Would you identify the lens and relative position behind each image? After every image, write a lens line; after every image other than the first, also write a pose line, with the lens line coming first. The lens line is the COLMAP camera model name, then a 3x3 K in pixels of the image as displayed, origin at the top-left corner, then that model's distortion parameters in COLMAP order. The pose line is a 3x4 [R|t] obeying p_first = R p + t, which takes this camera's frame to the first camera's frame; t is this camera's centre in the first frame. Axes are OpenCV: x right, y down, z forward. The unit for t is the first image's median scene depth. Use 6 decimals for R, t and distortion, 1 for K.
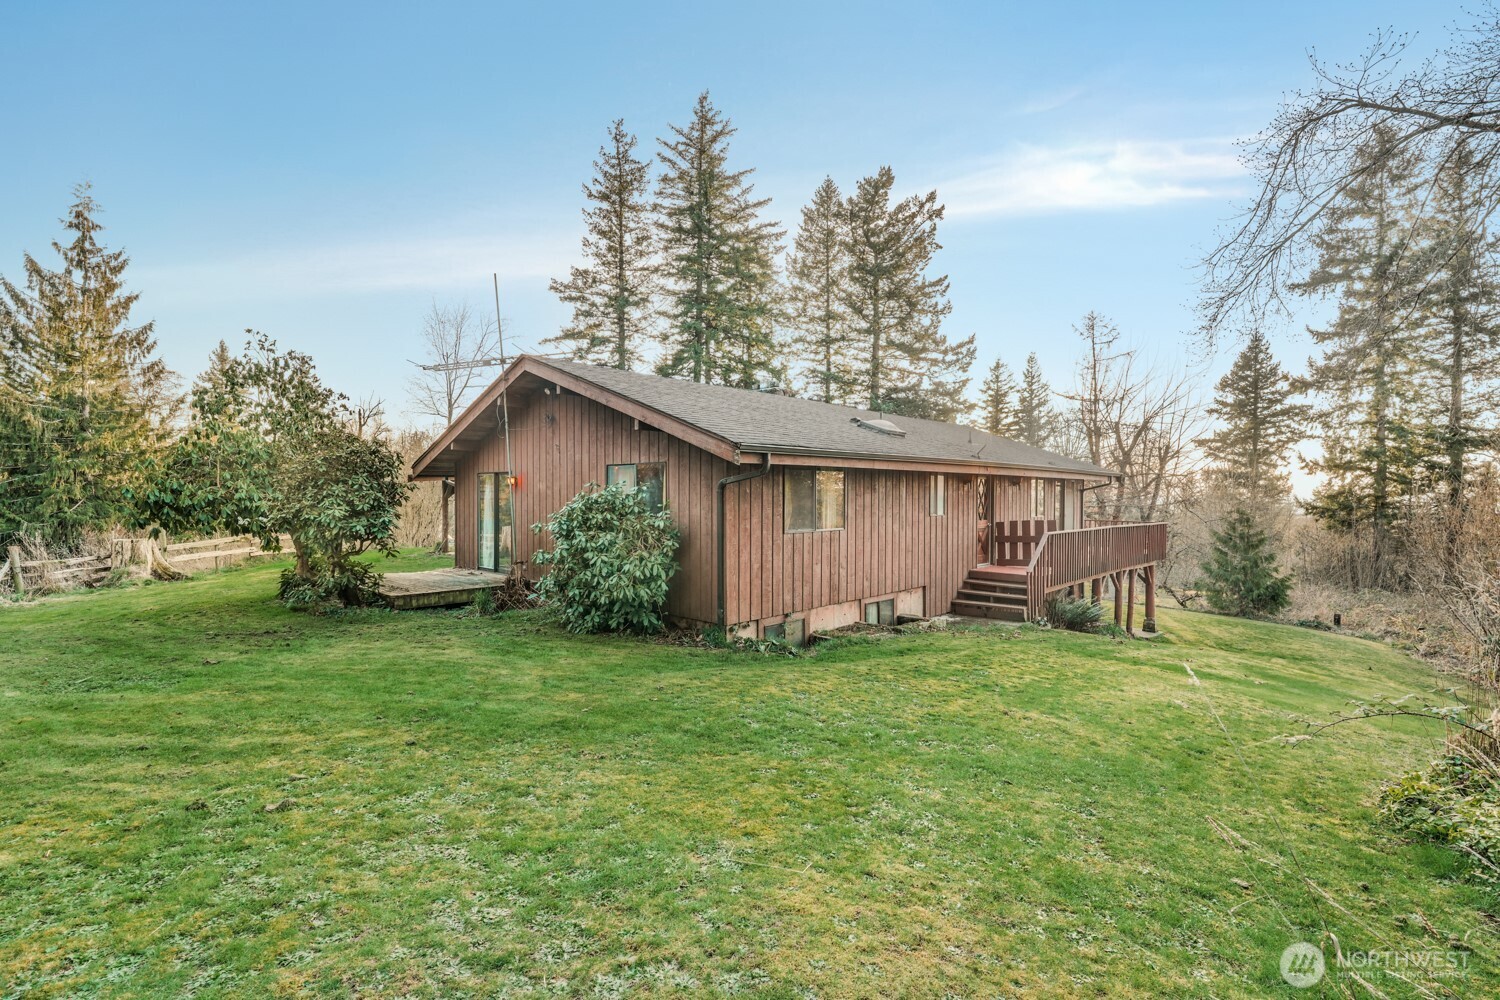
lens RADIAL K [[657.9, 0, 749.7], [0, 657.9, 500.6], [0, 0, 1]] dist [0.000244, -0.000047]
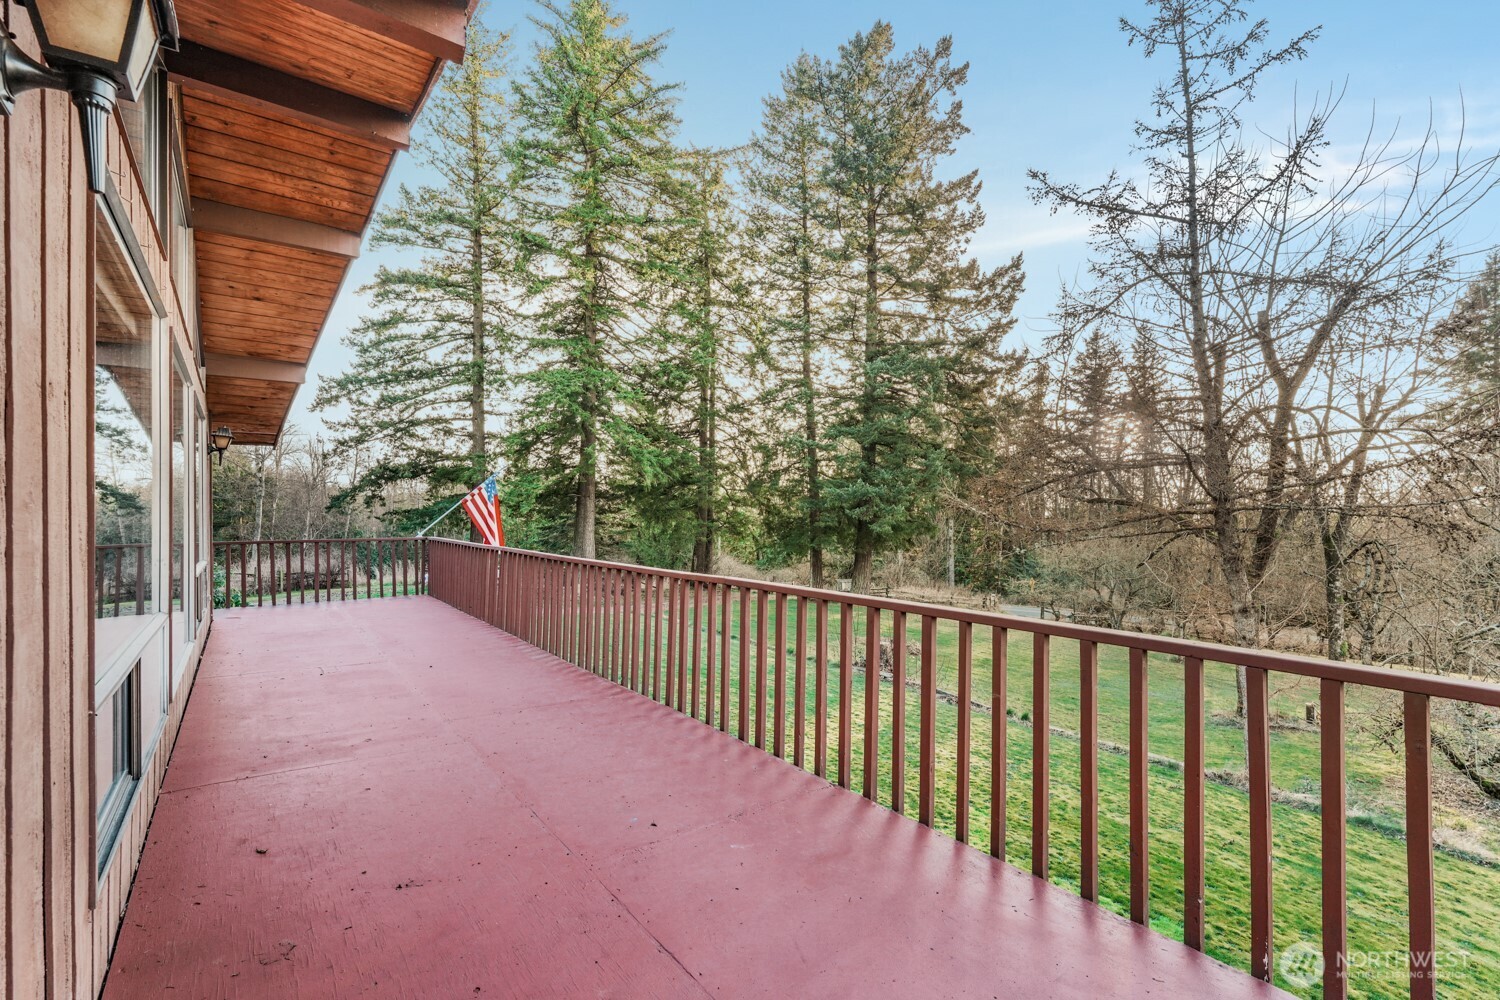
lens RADIAL K [[657.9, 0, 747.6], [0, 657.9, 500.9], [0, 0, 1]] dist [0.000244, -0.000047]
pose [[0.987133, -0.011880, -0.159457, 0.172251], [0.009092, 0.999793, -0.018203, 0.003351], [0.159640, 0.016519, 0.987037, 0.308464]]
